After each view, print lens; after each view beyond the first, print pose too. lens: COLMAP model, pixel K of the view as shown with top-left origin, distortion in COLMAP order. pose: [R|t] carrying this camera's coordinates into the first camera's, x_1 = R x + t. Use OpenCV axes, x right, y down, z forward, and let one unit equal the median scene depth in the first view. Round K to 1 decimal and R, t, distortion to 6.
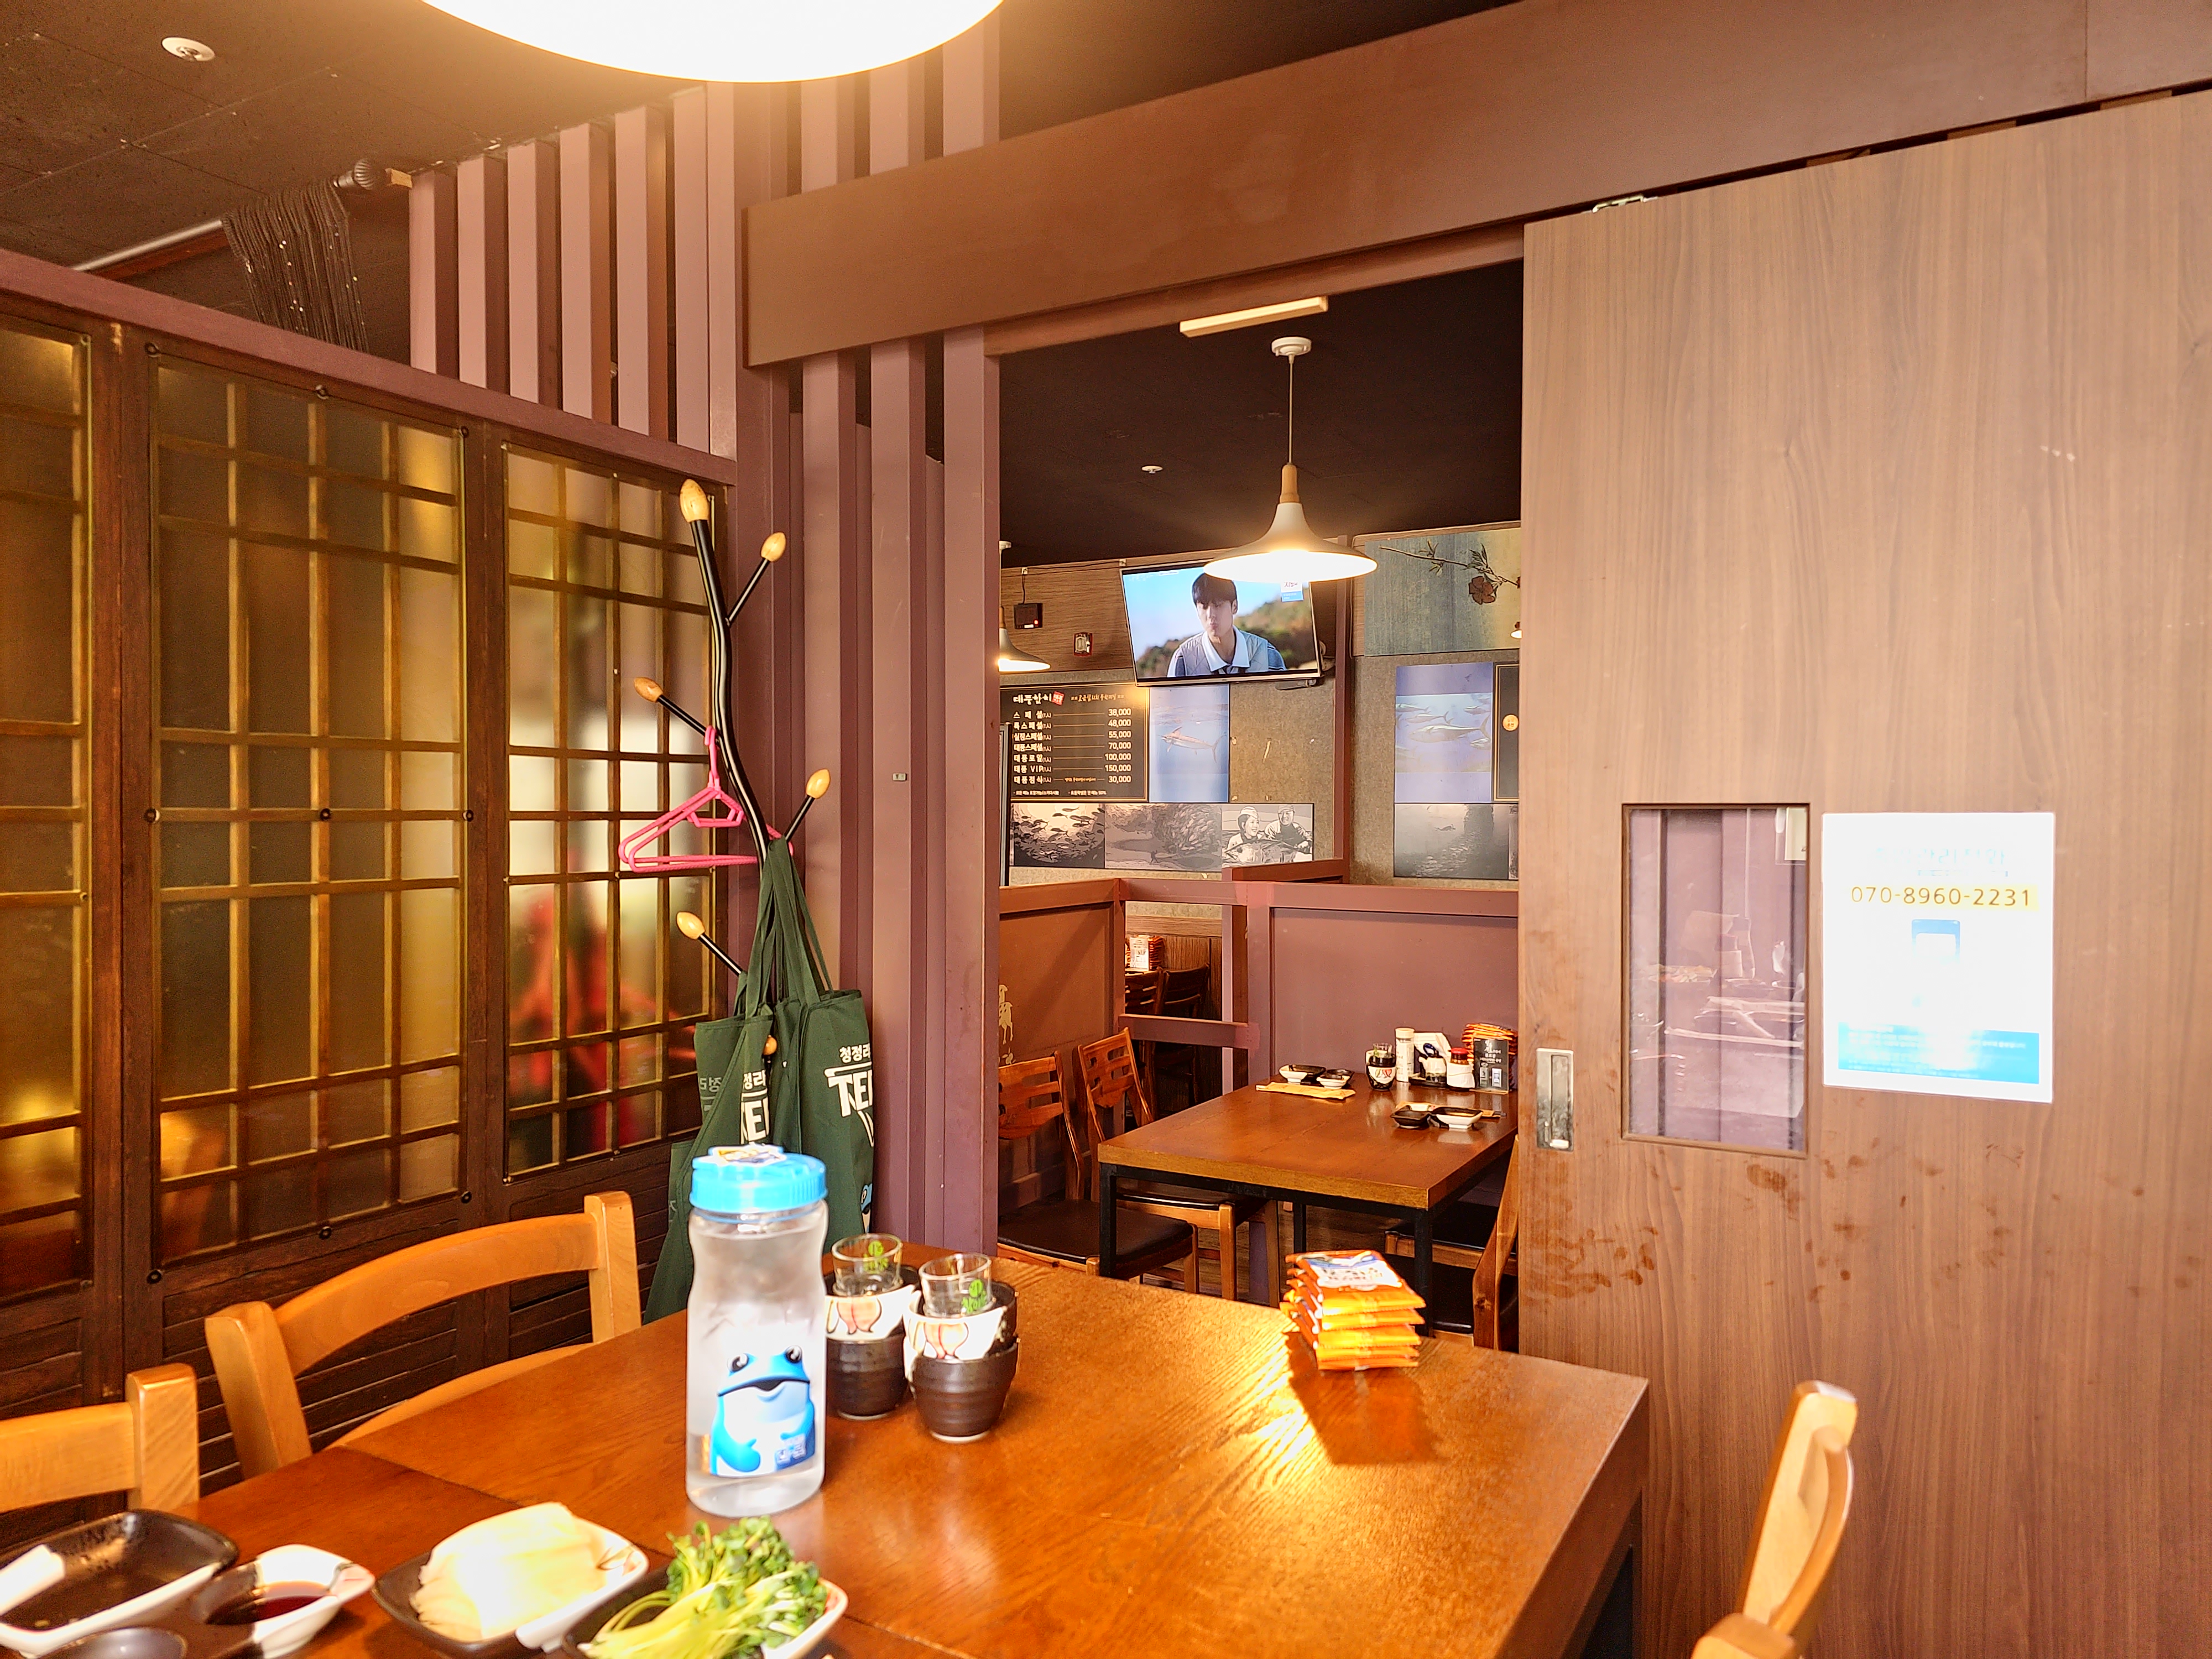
lens RADIAL K [[1486.7, 0, 1123.2], [0, 1486.7, 831.8], [0, 0, 1]] dist [0.061606, -0.059431]
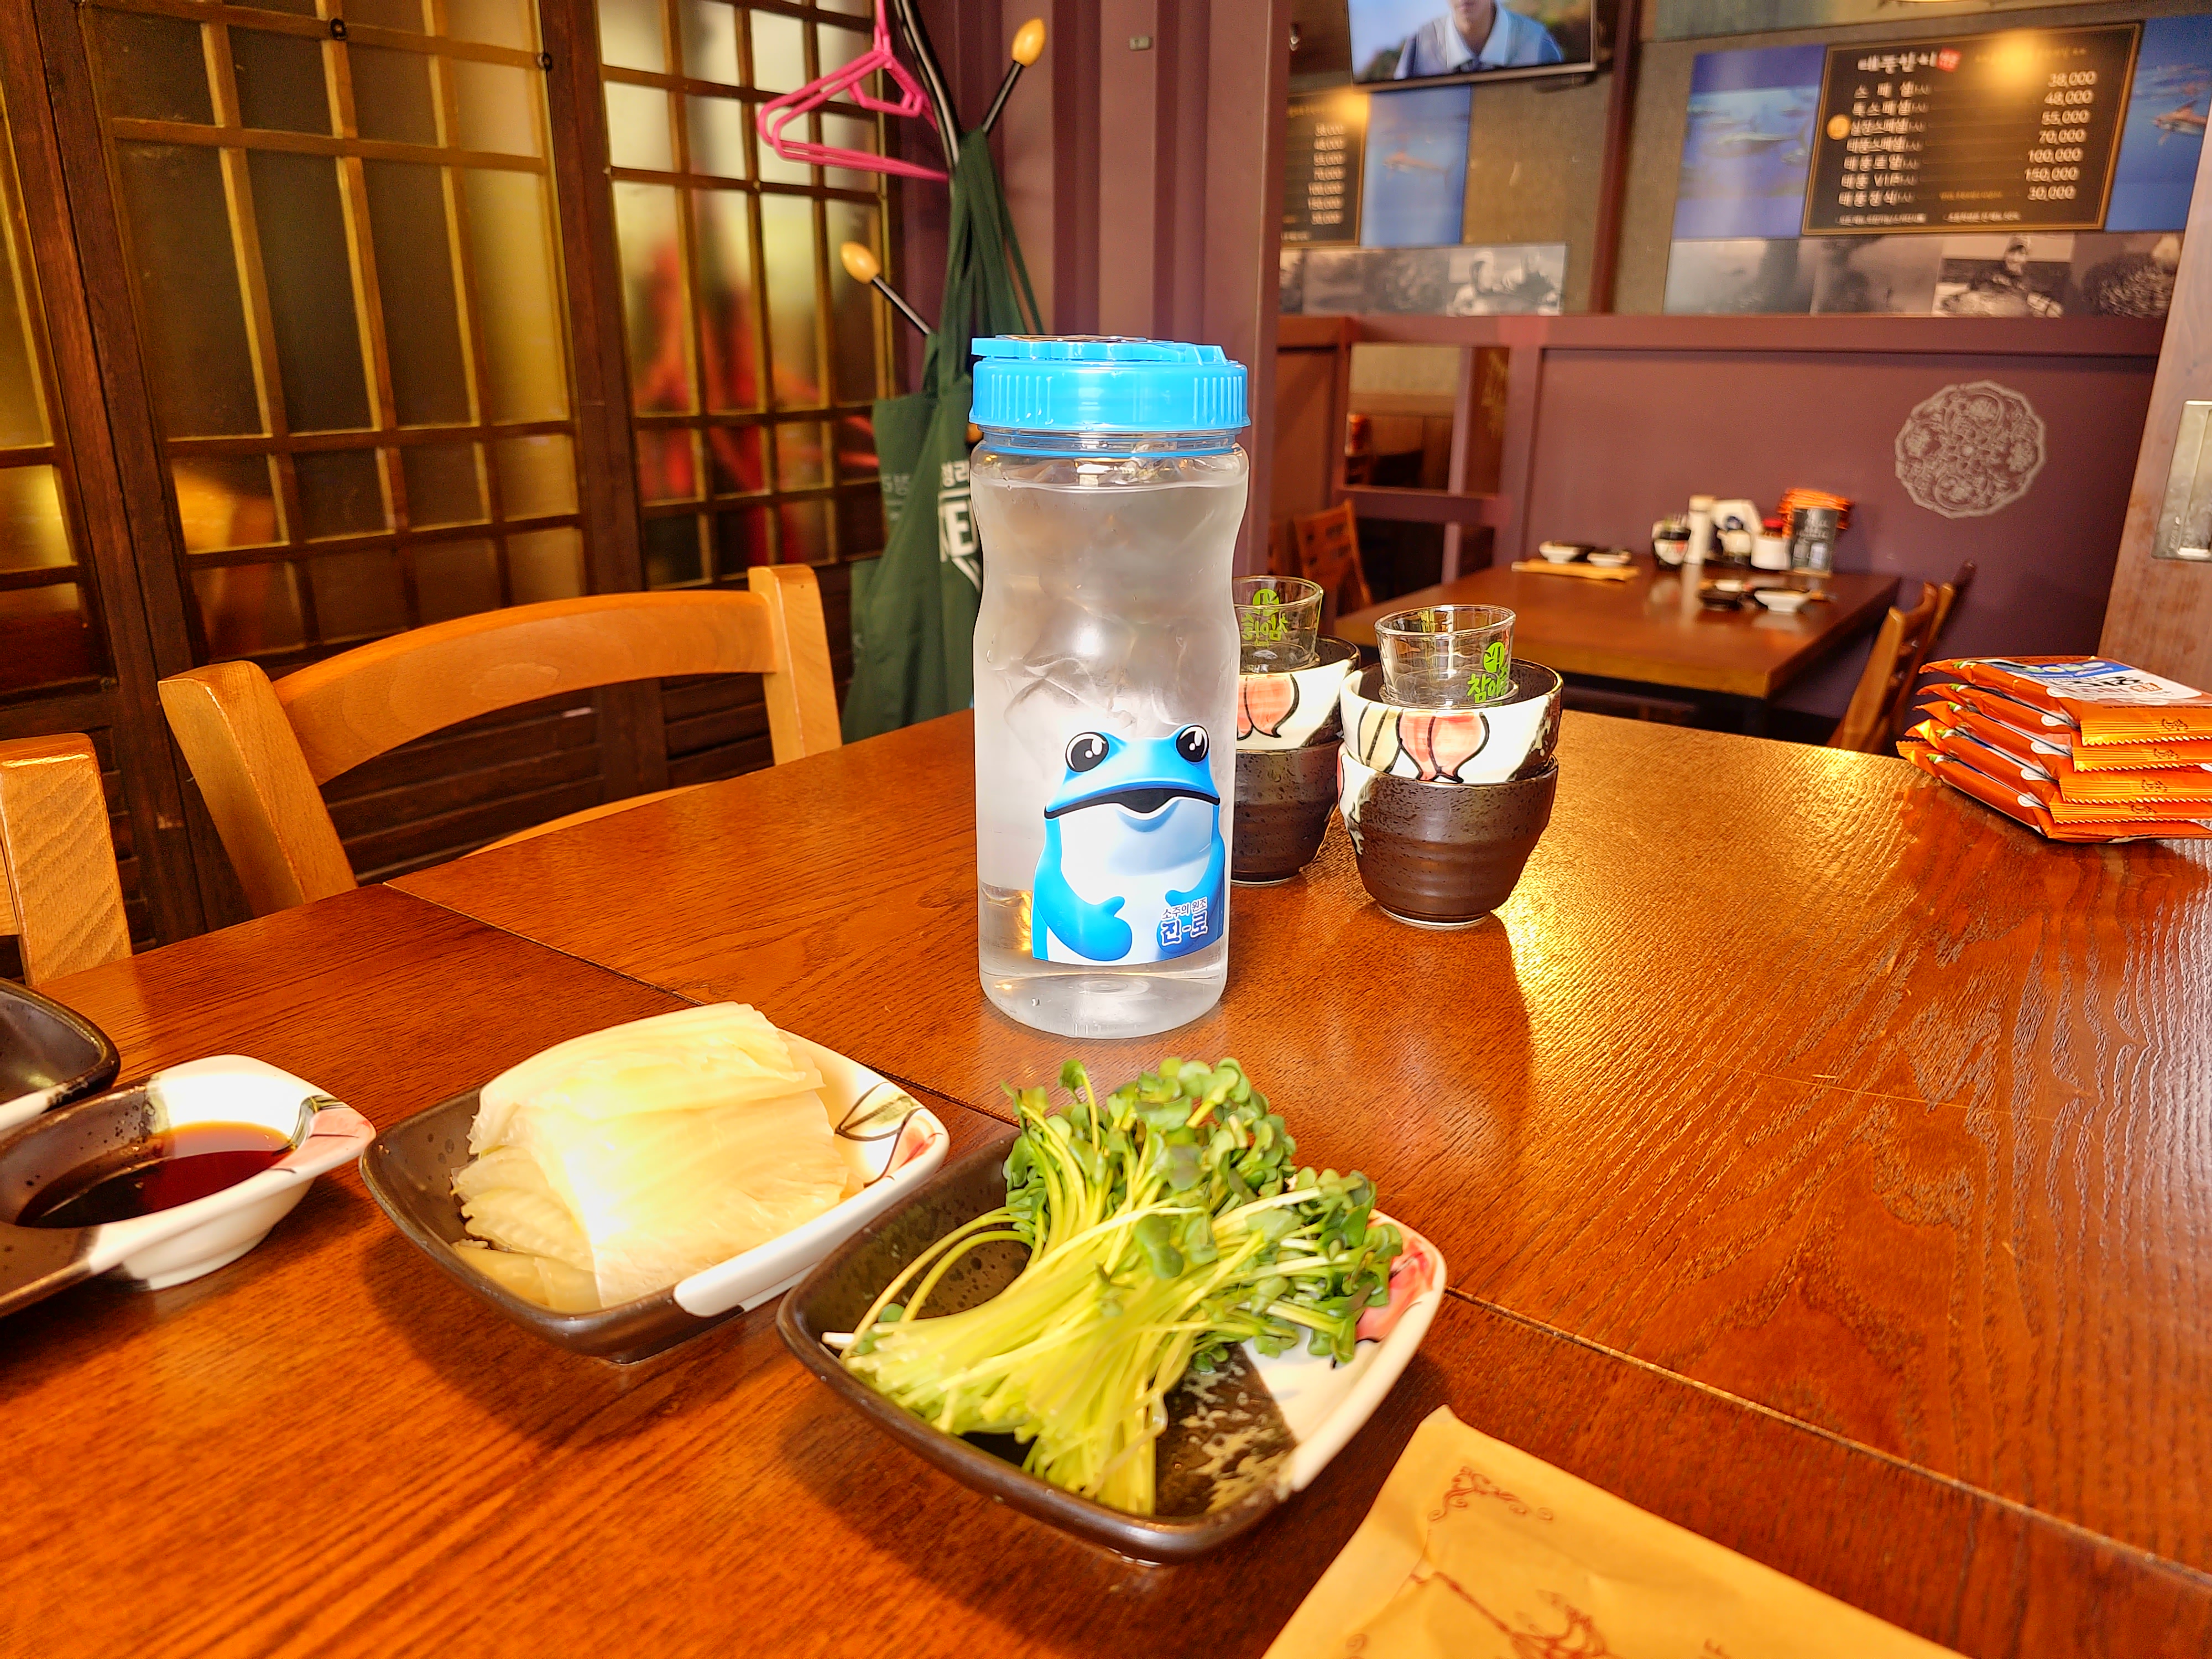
lens RADIAL K [[1523.0, 0, 1106.0], [0, 1523.0, 829.5], [0, 0, 1]] dist [0.037172, -0.063786]
pose [[0.994145, 0.035059, -0.102213, -0.105876], [-0.002206, 0.952295, 0.305172, 0.121496], [0.108036, -0.303160, 0.946796, 0.282139]]
